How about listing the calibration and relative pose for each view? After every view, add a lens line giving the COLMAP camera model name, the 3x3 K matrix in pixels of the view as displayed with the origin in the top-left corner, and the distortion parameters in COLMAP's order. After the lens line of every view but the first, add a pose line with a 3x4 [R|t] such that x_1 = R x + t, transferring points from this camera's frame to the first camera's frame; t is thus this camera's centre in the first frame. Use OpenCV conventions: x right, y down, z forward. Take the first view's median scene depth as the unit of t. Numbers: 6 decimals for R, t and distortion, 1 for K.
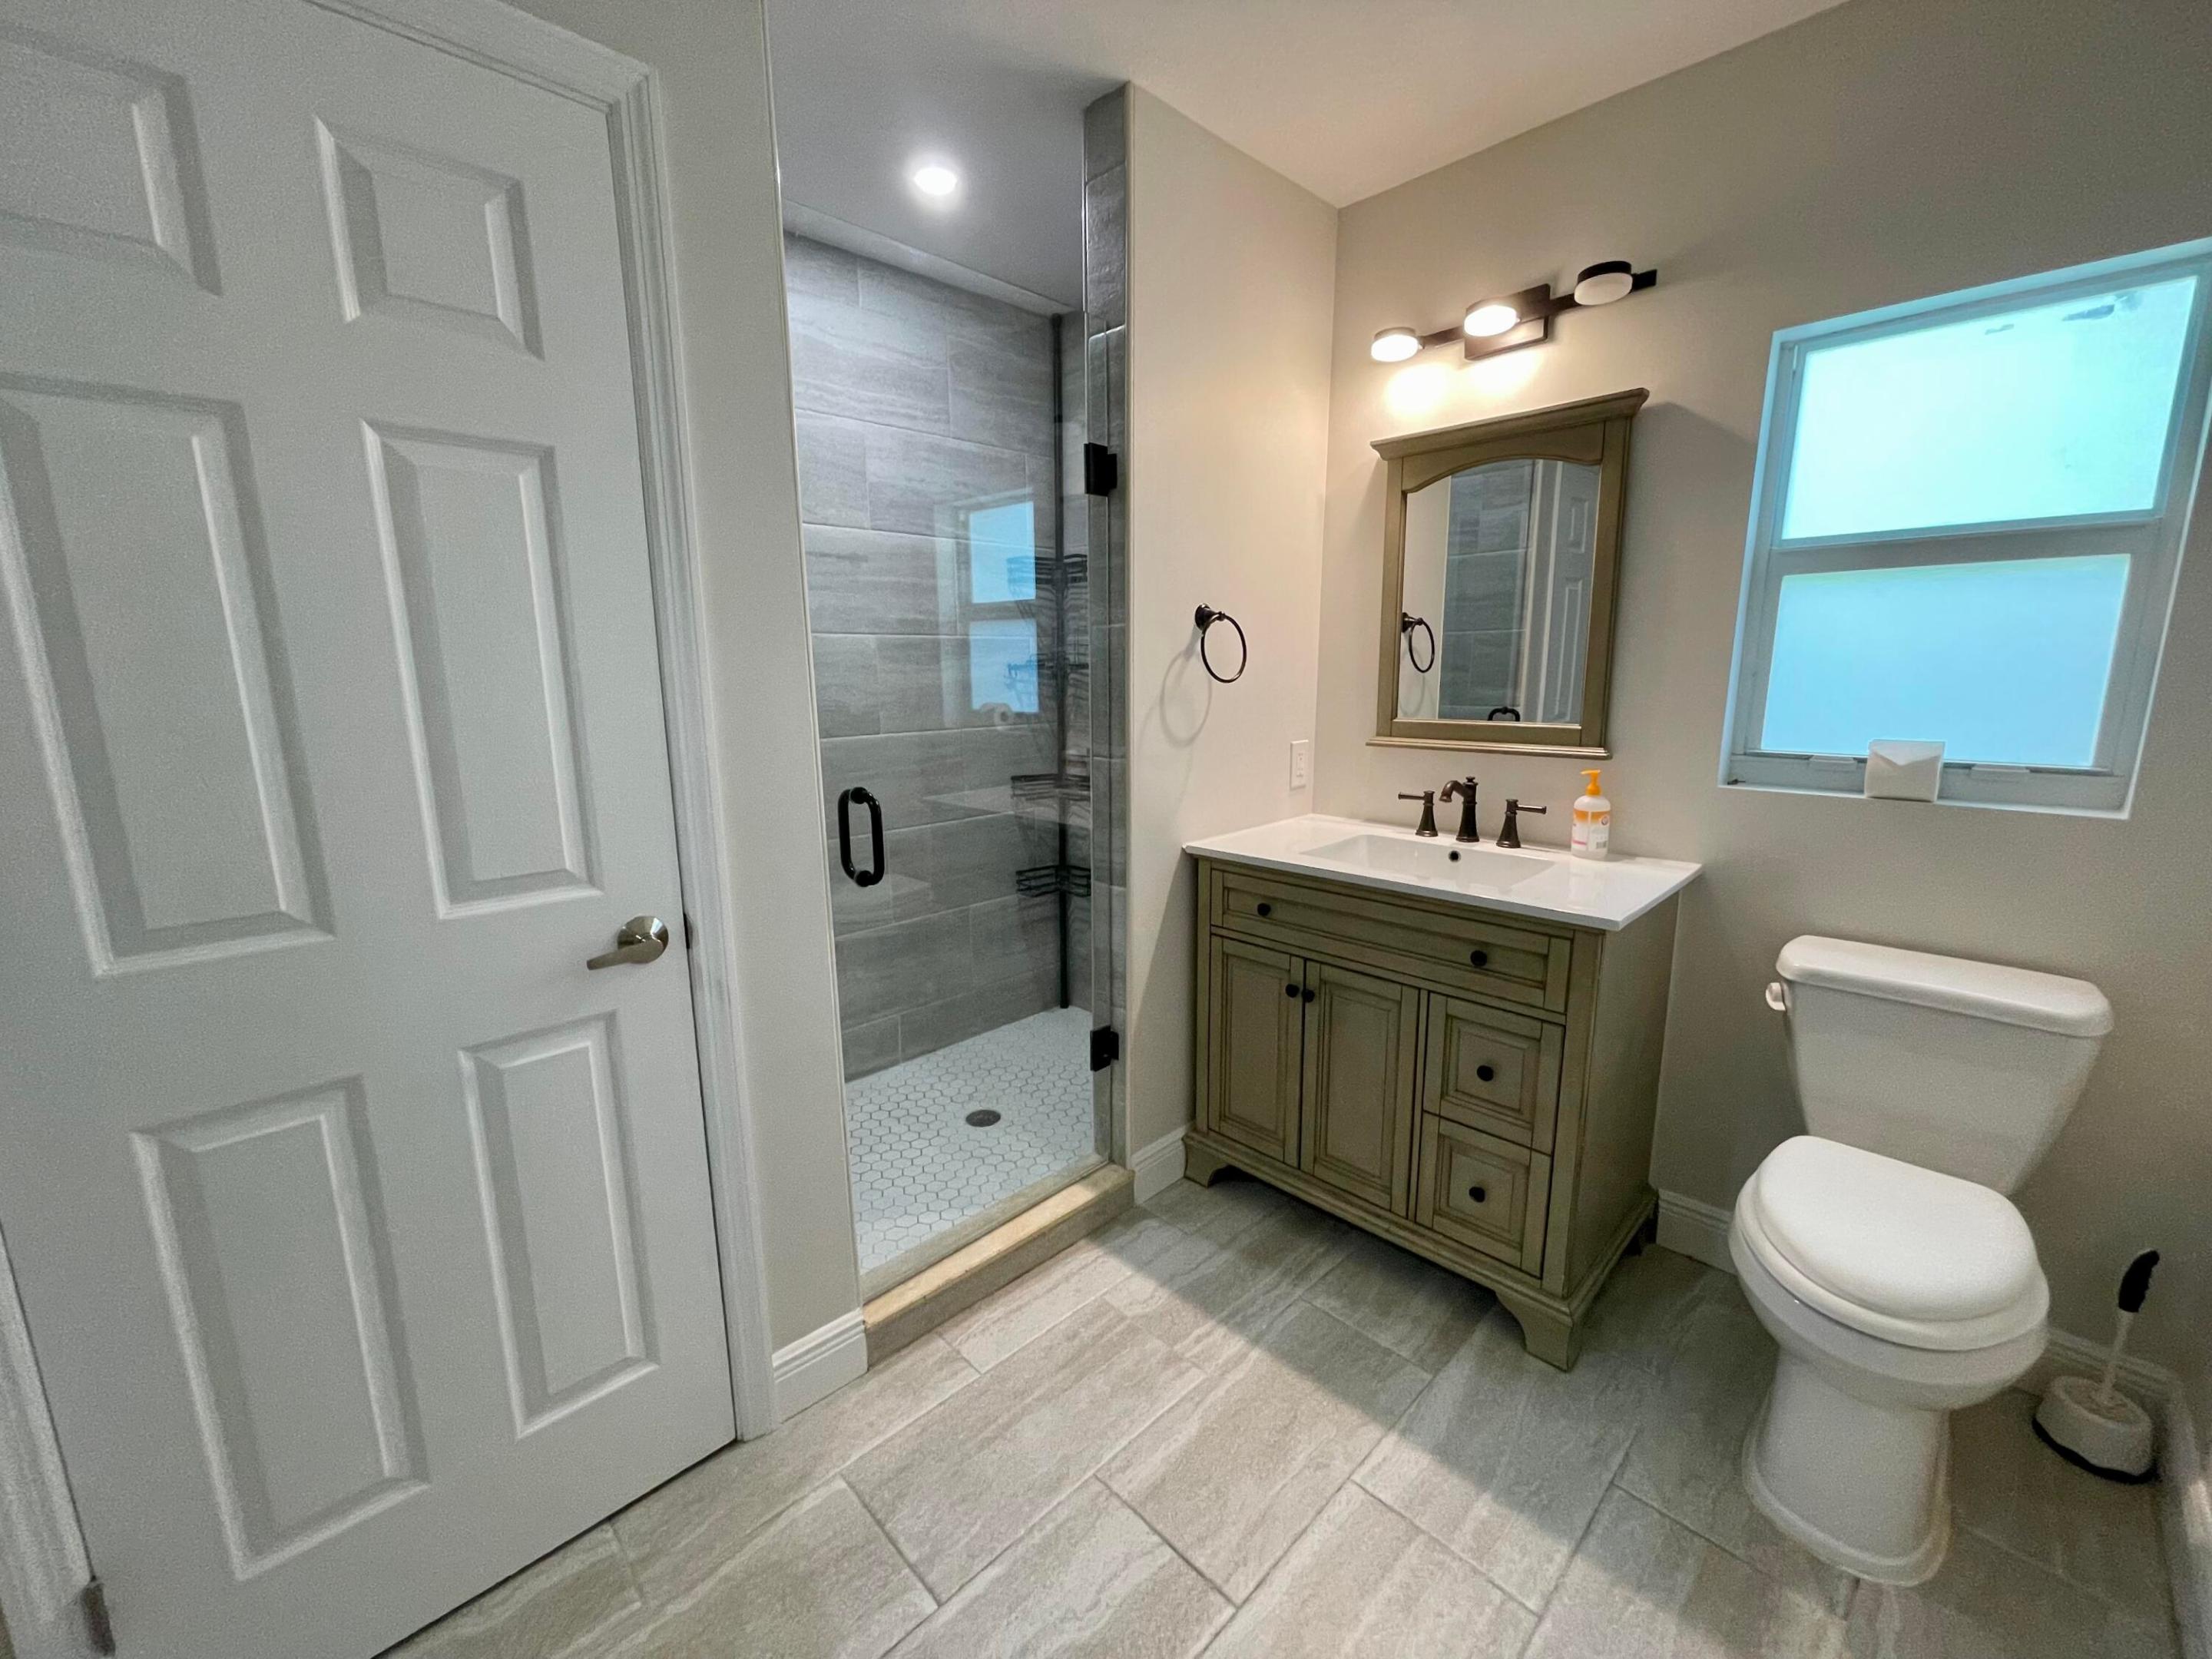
lens RADIAL K [[883.2, 0, 1101.1], [0, 883.2, 825.7], [0, 0, 1]] dist [0.003633, 0.000527]
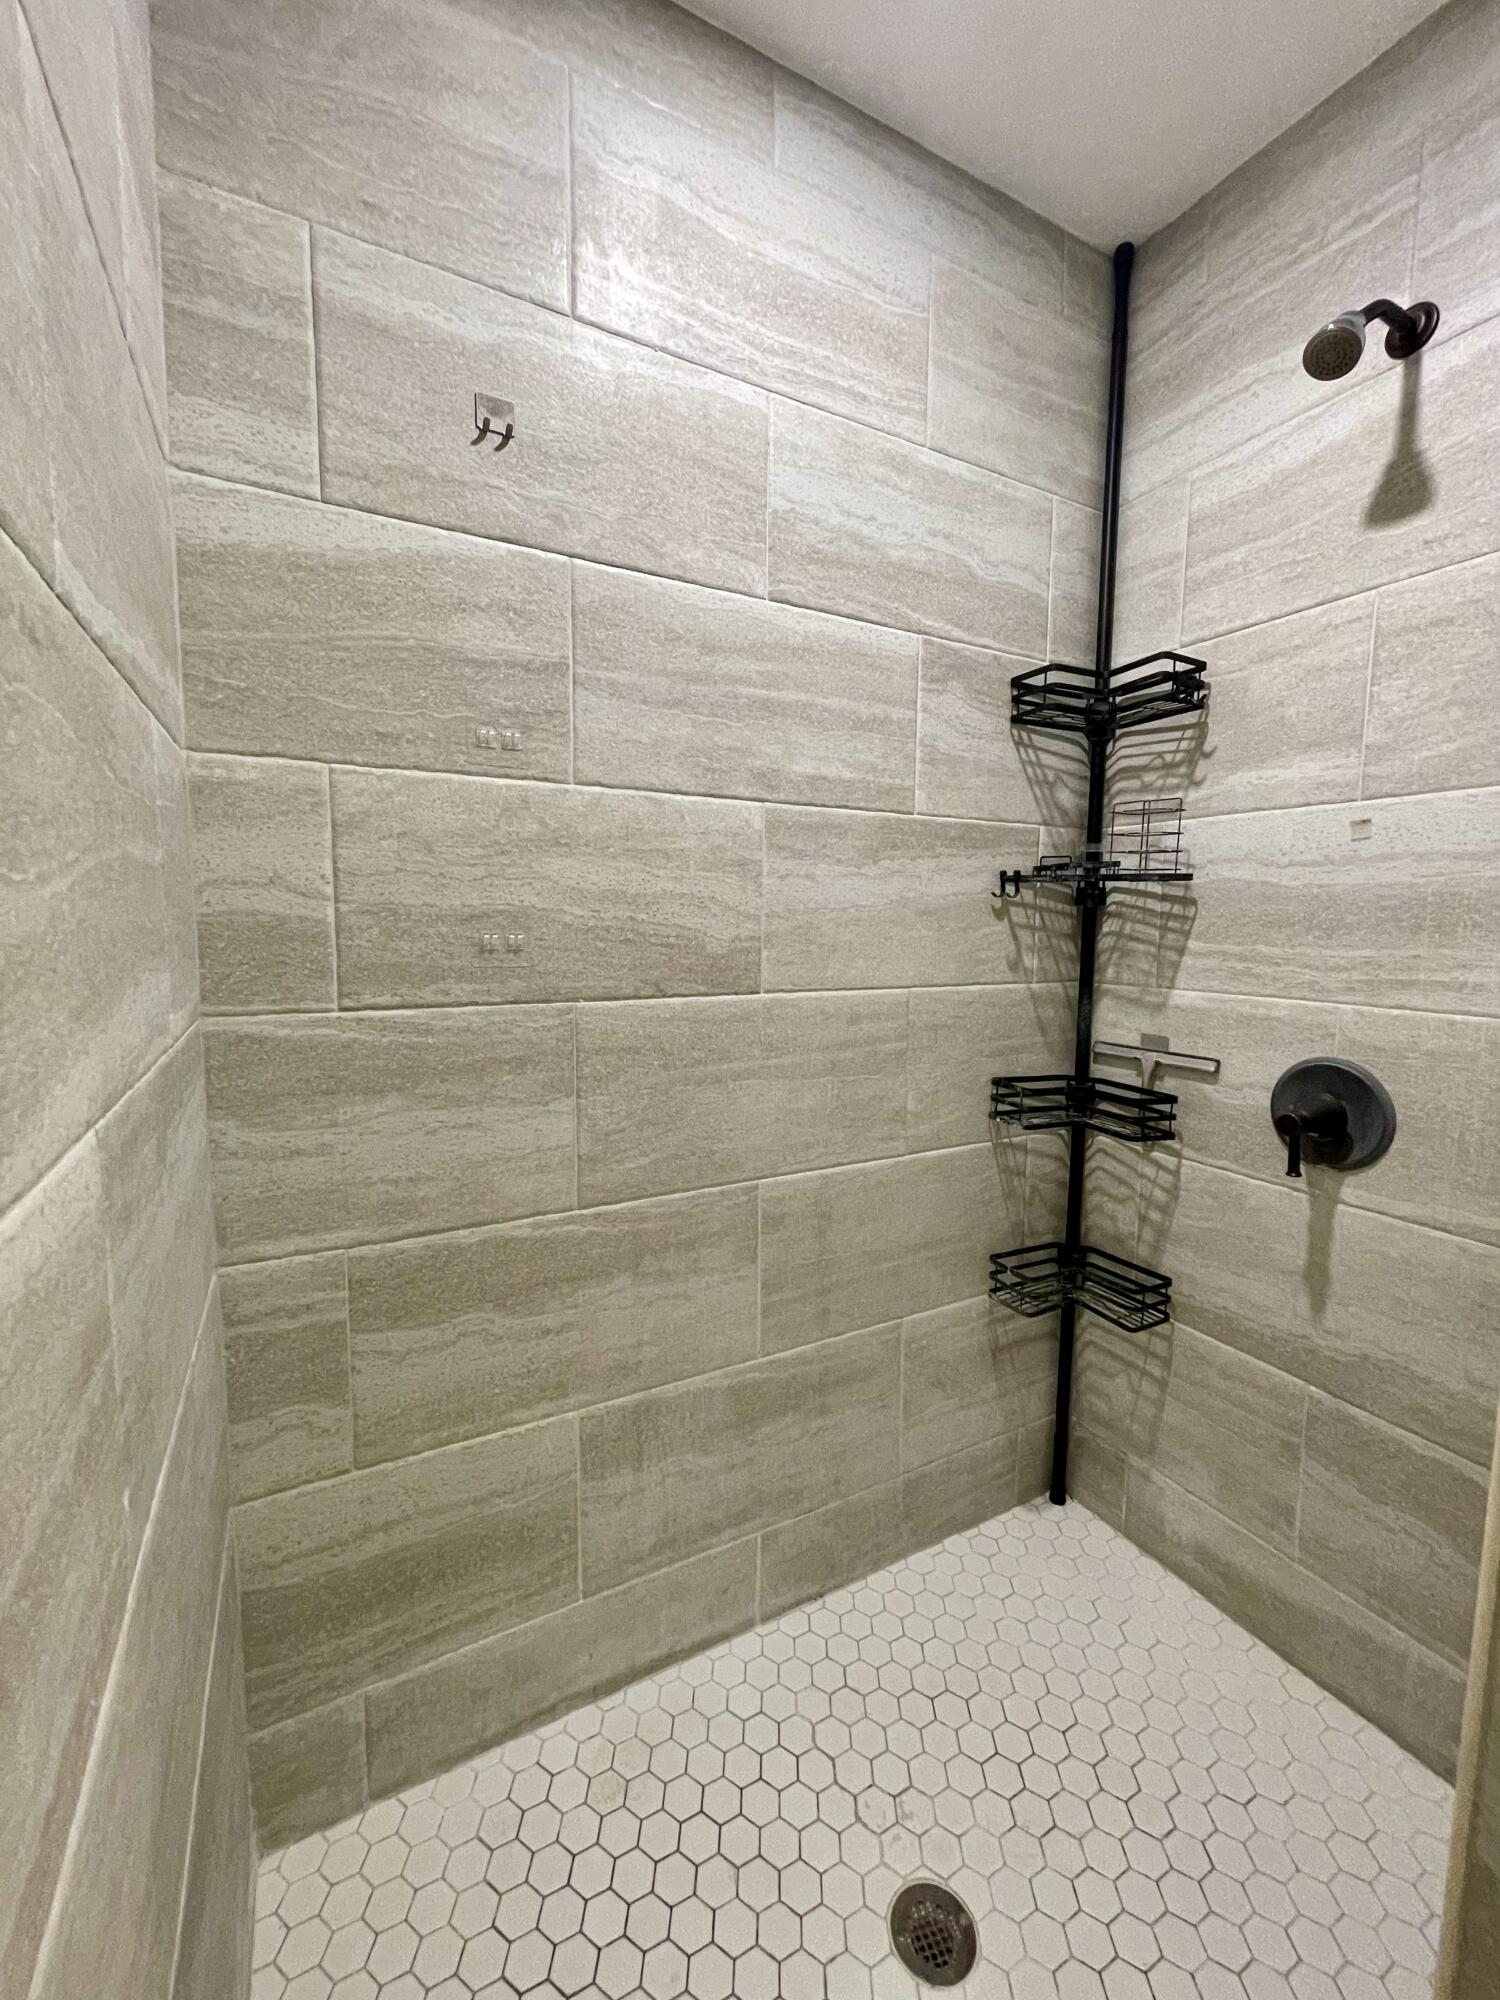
lens RADIAL K [[809.0, 0, 750.6], [0, 809.0, 993.4], [0, 0, 1]] dist [-0.000285, 0.001129]
pose [[0.961313, 0.046239, -0.271551, -0.129860], [-0.069971, 0.994466, -0.078368, -0.067703], [0.266425, 0.094336, 0.959228, 0.557702]]
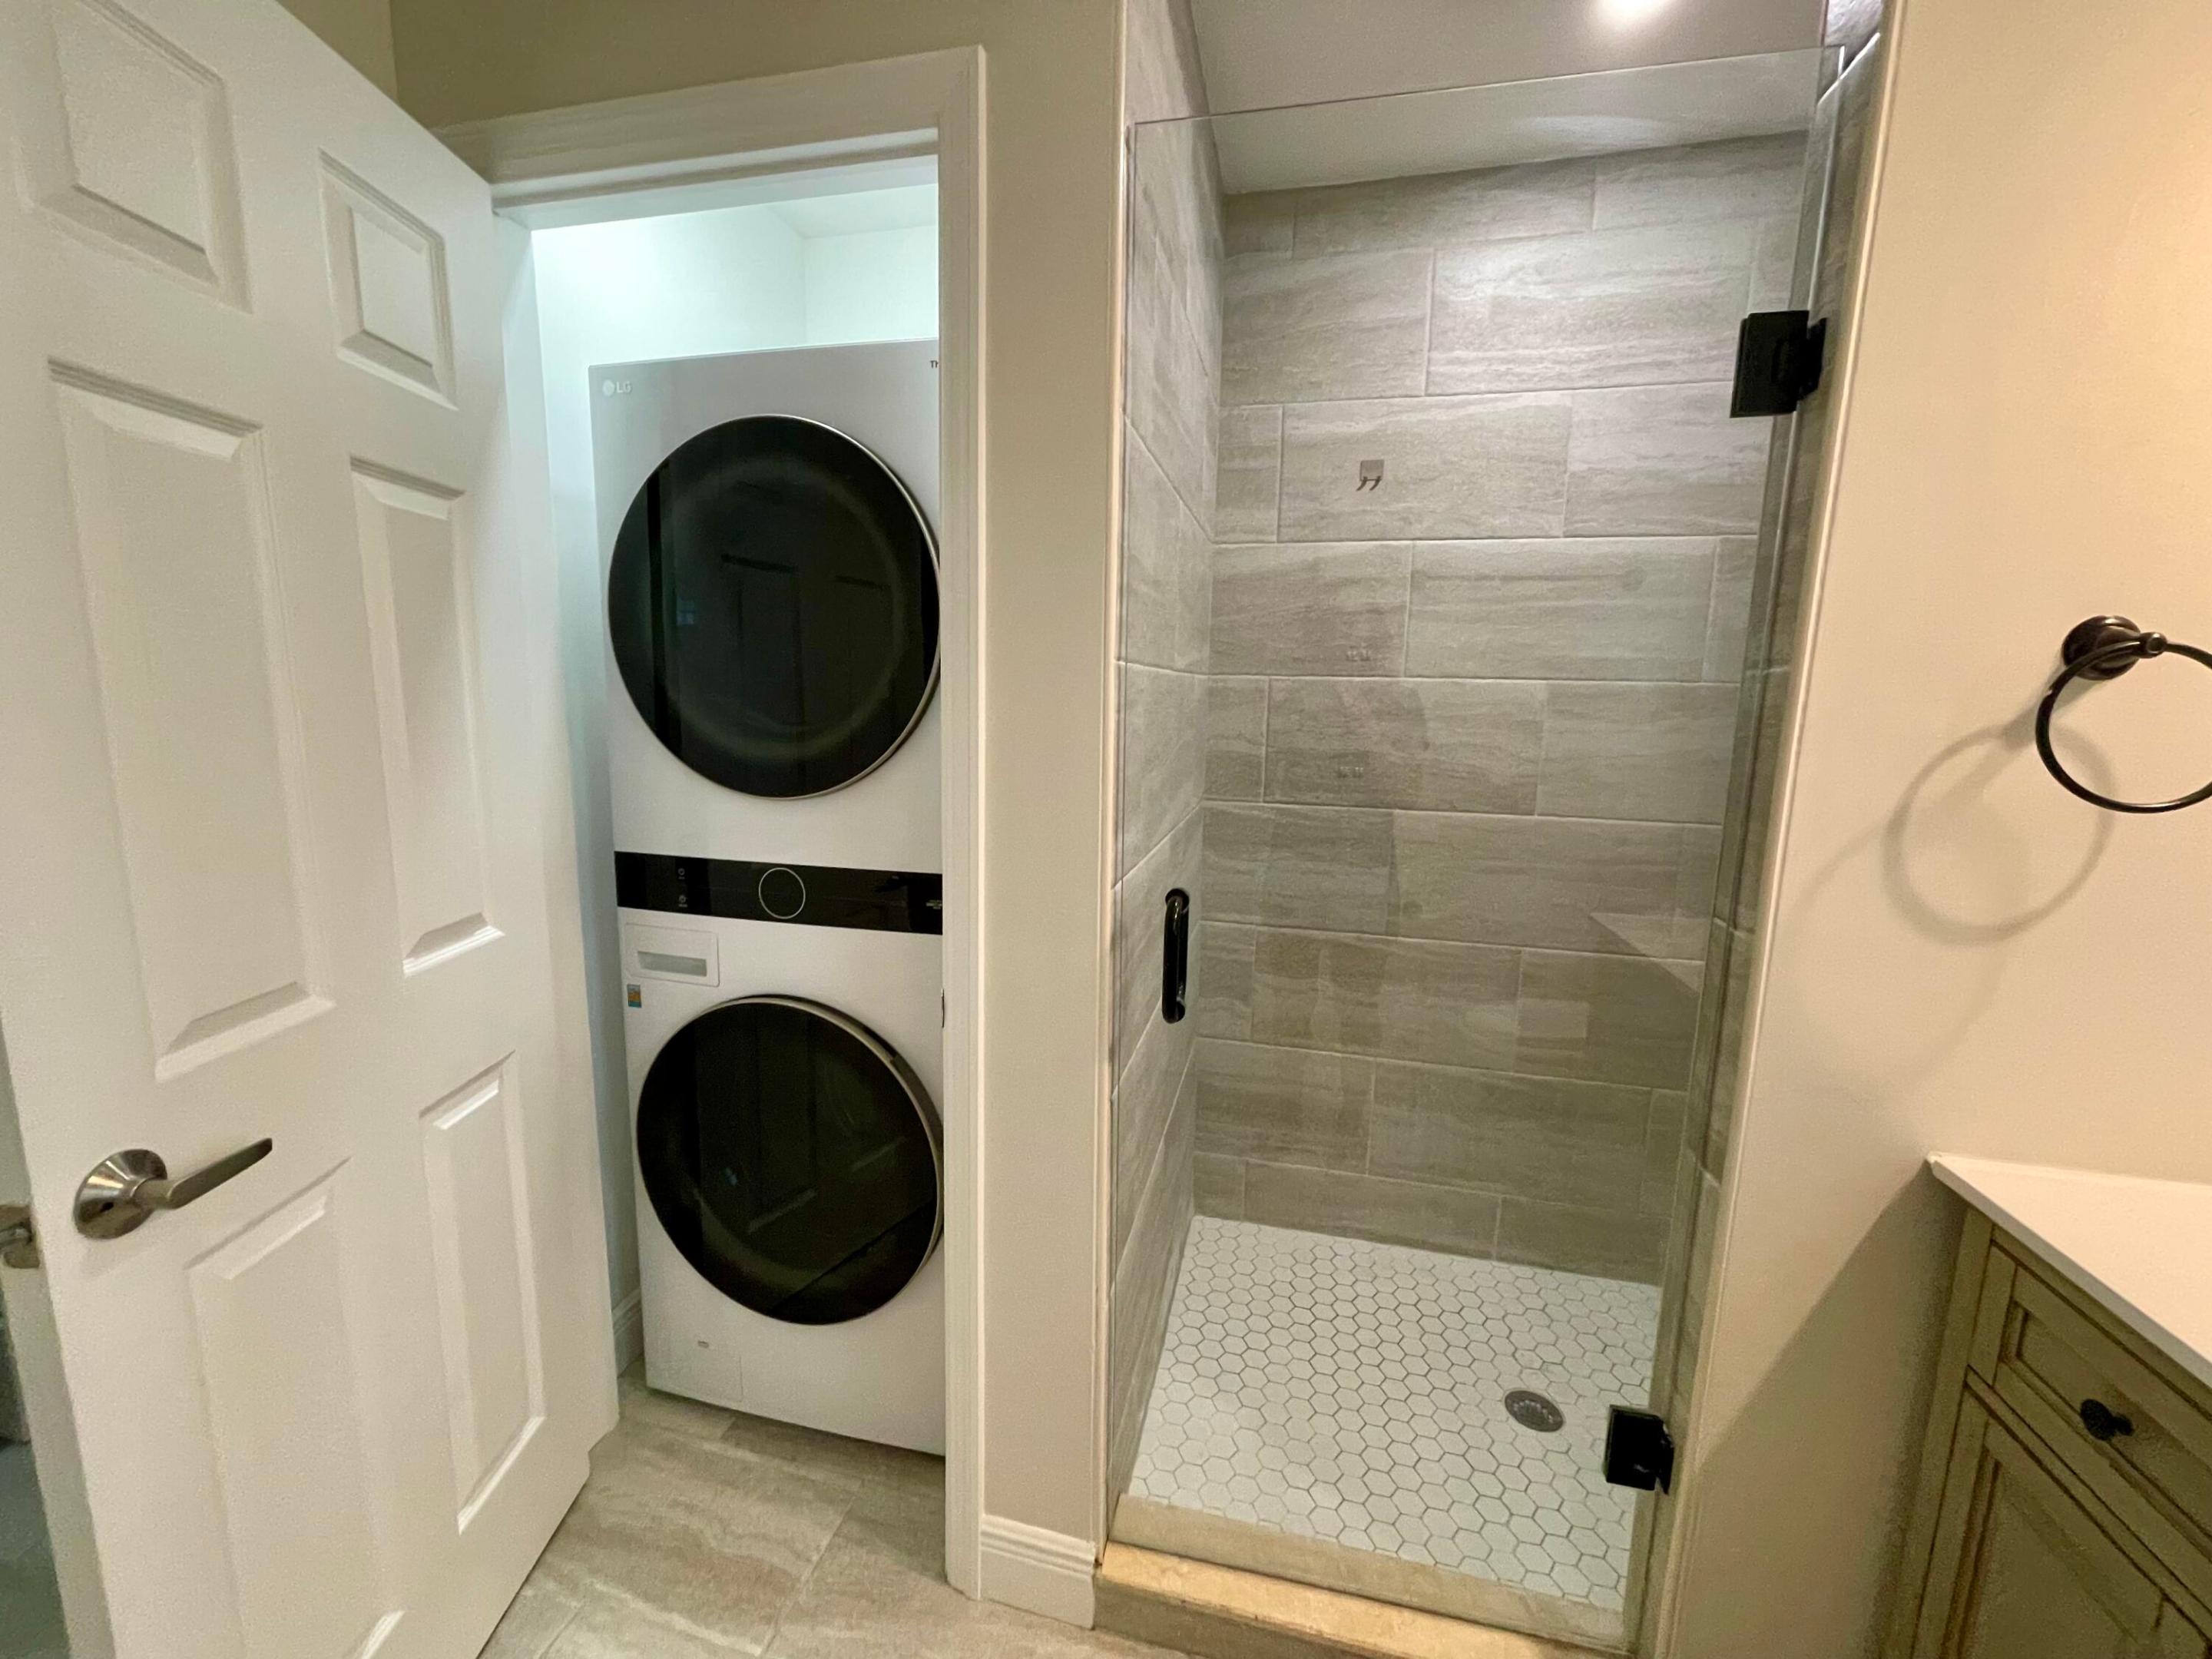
lens RADIAL K [[883.2, 0, 1101.1], [0, 883.2, 825.7], [0, 0, 1]] dist [0.003633, 0.000527]
pose [[0.529545, 0.144824, -0.835828, 0.178958], [-0.179489, 0.982139, 0.056458, -0.074112], [0.829075, 0.120125, 0.546080, 0.311995]]
